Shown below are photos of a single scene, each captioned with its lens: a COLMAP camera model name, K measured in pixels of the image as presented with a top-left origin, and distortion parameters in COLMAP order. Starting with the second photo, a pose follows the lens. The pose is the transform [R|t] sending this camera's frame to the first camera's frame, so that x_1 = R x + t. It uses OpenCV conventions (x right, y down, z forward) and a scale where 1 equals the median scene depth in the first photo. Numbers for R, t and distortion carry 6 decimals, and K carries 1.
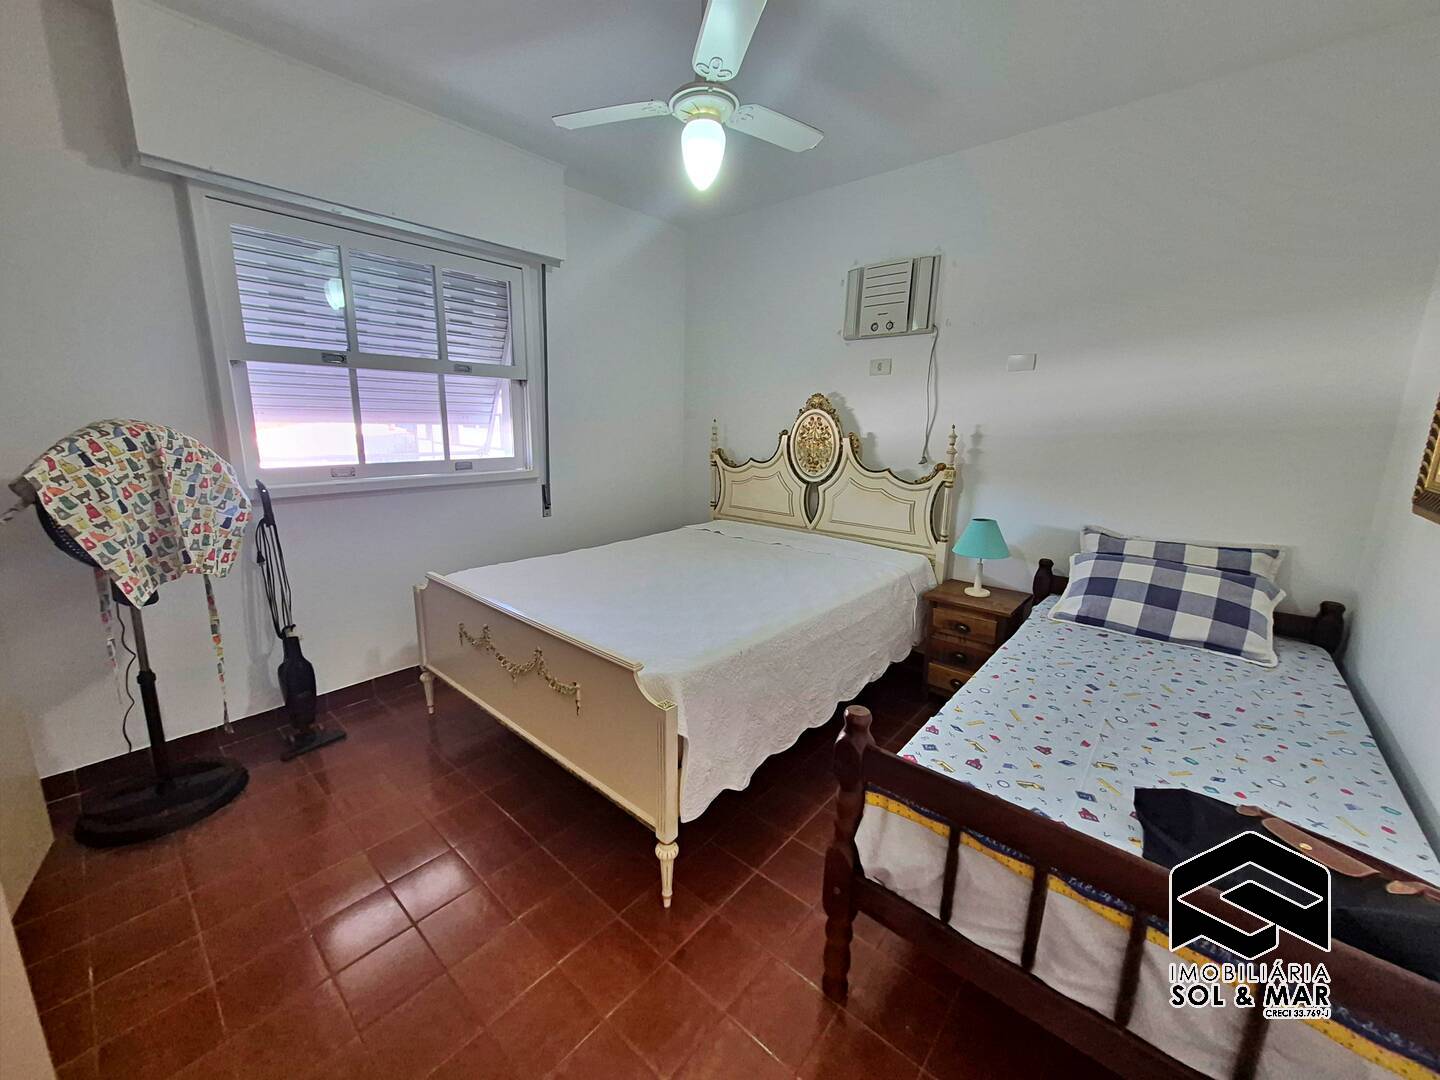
lens RADIAL K [[569.4, 0, 720.0], [0, 569.4, 540.0], [0, 0, 1]] dist [0.002532, 0.000055]
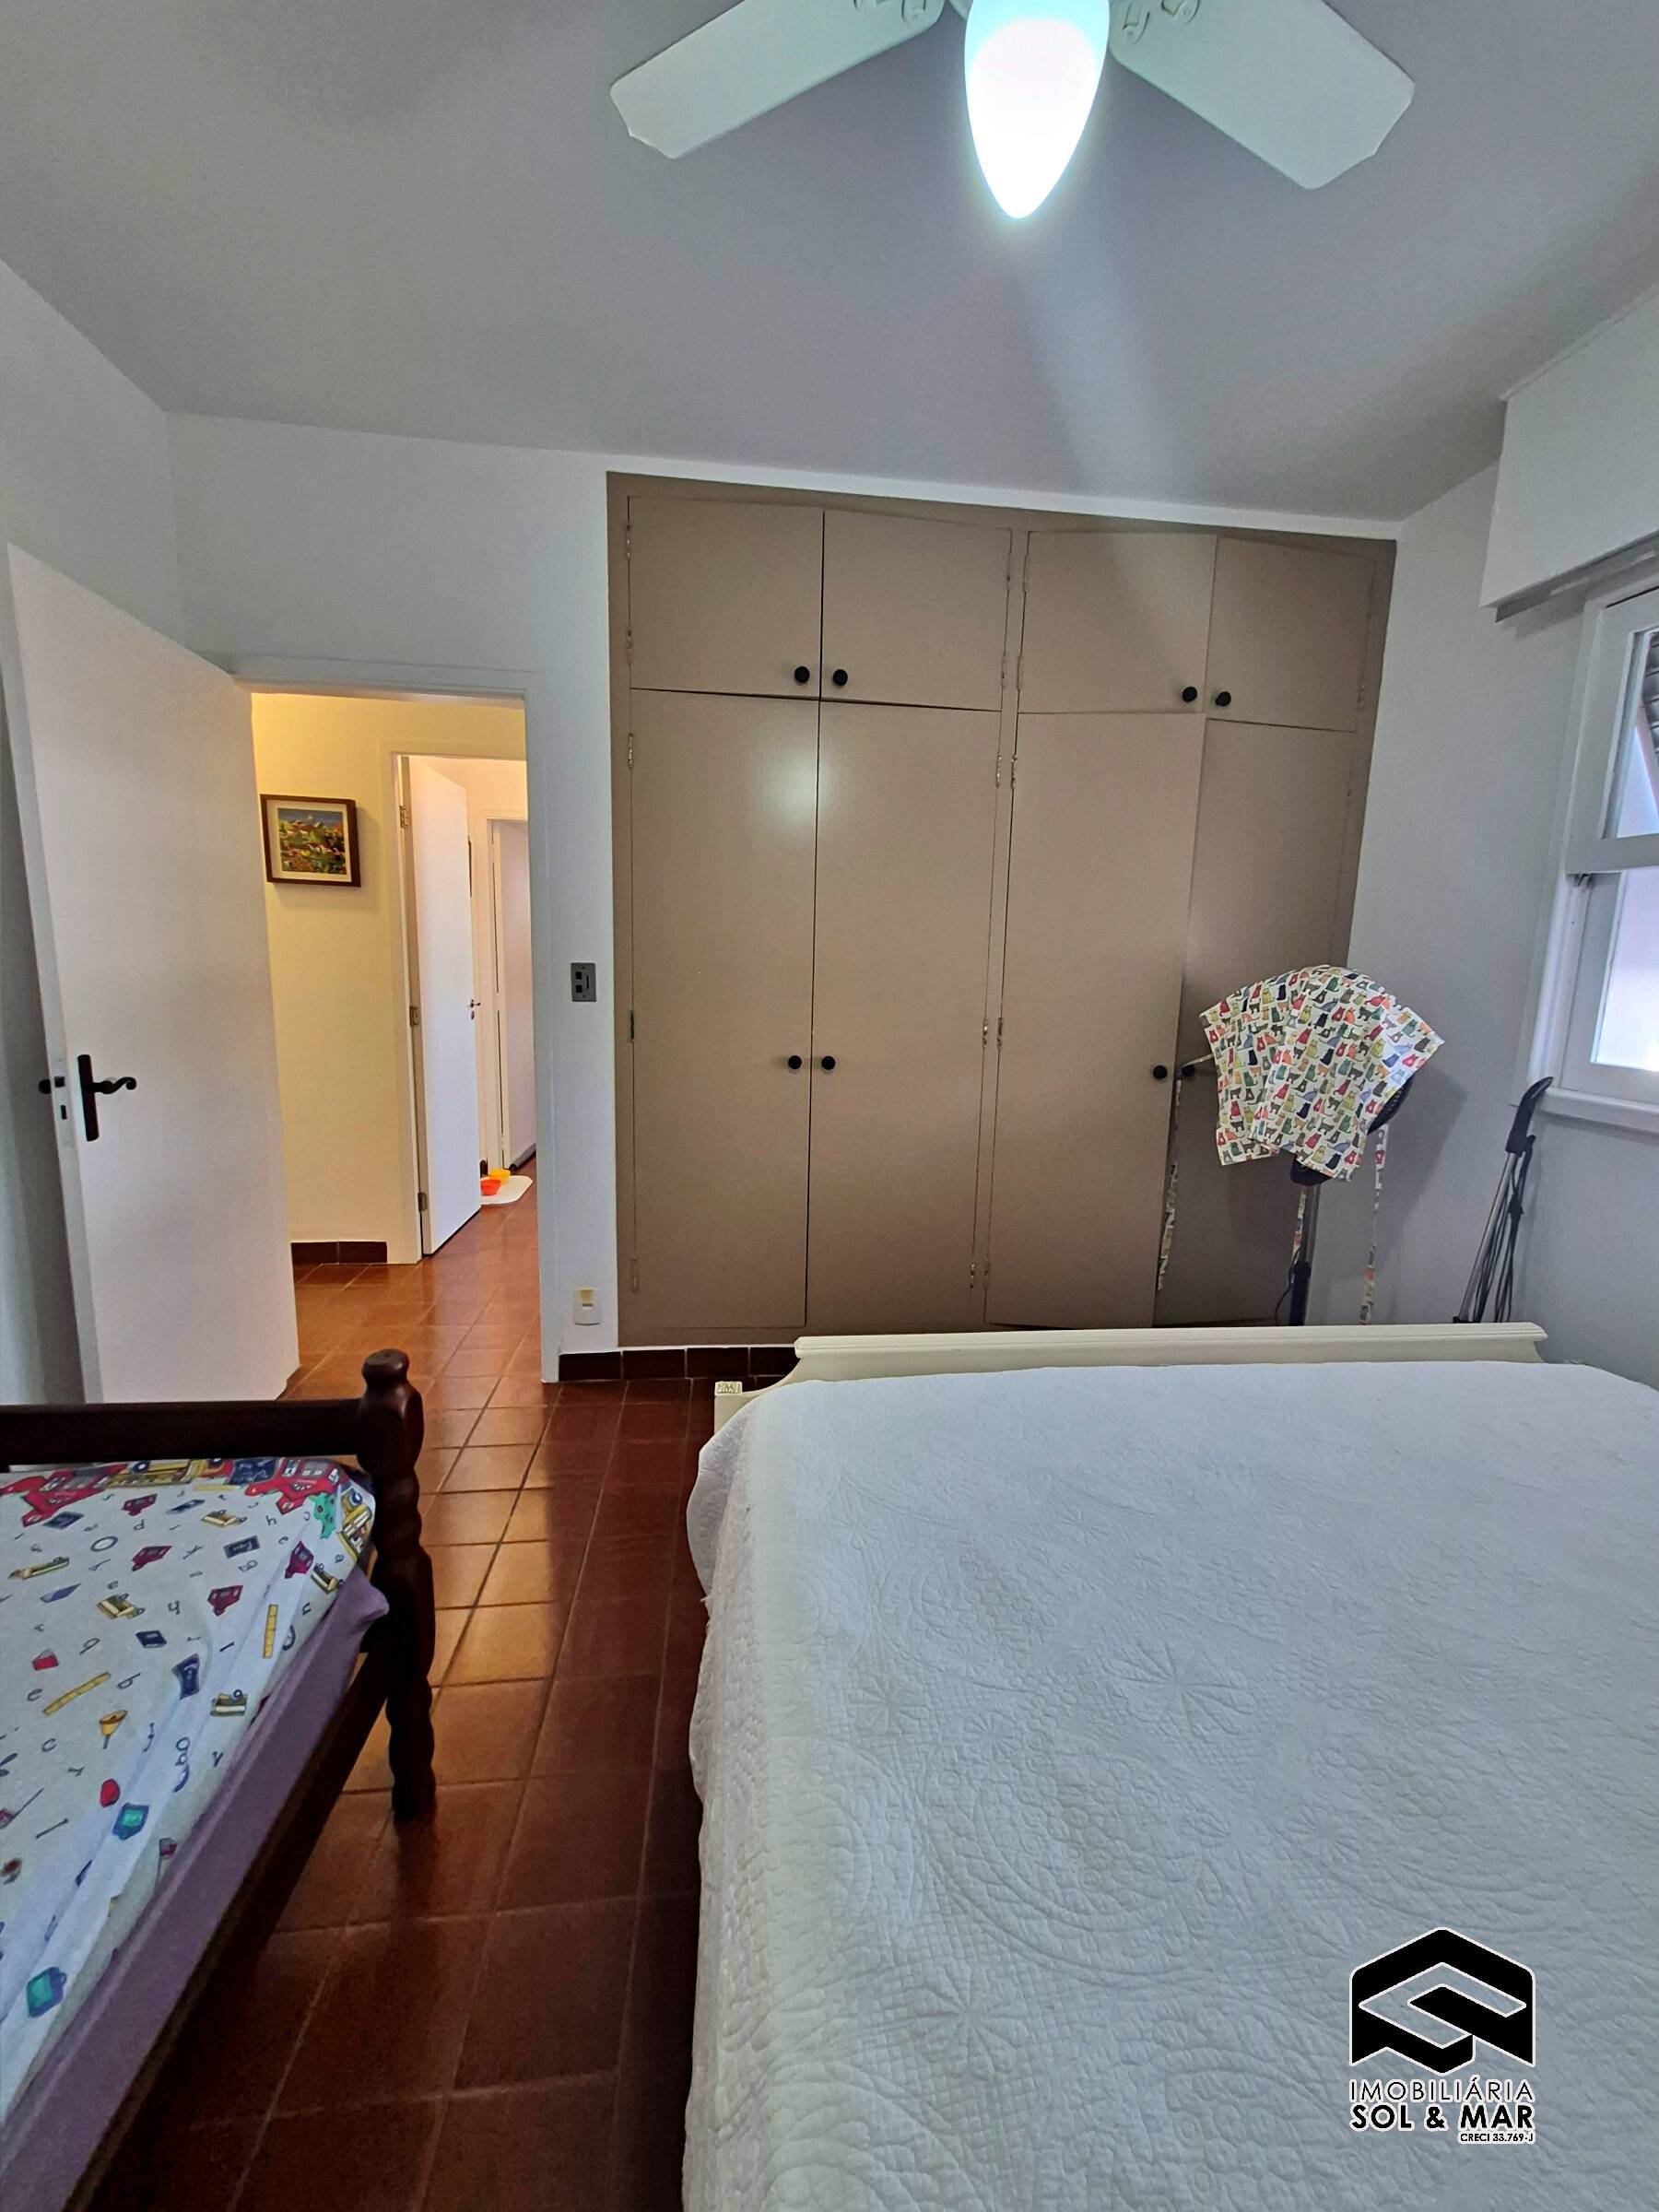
lens RADIAL K [[891.6, 0, 834.8], [0, 891.6, 1100.6], [0, 0, 1]] dist [0.000702, 0.000053]
pose [[-0.689811, 0.081225, -0.719419, 0.452196], [-0.191534, 0.937809, 0.289533, -0.276961], [0.698195, 0.337516, -0.631353, 1.442389]]
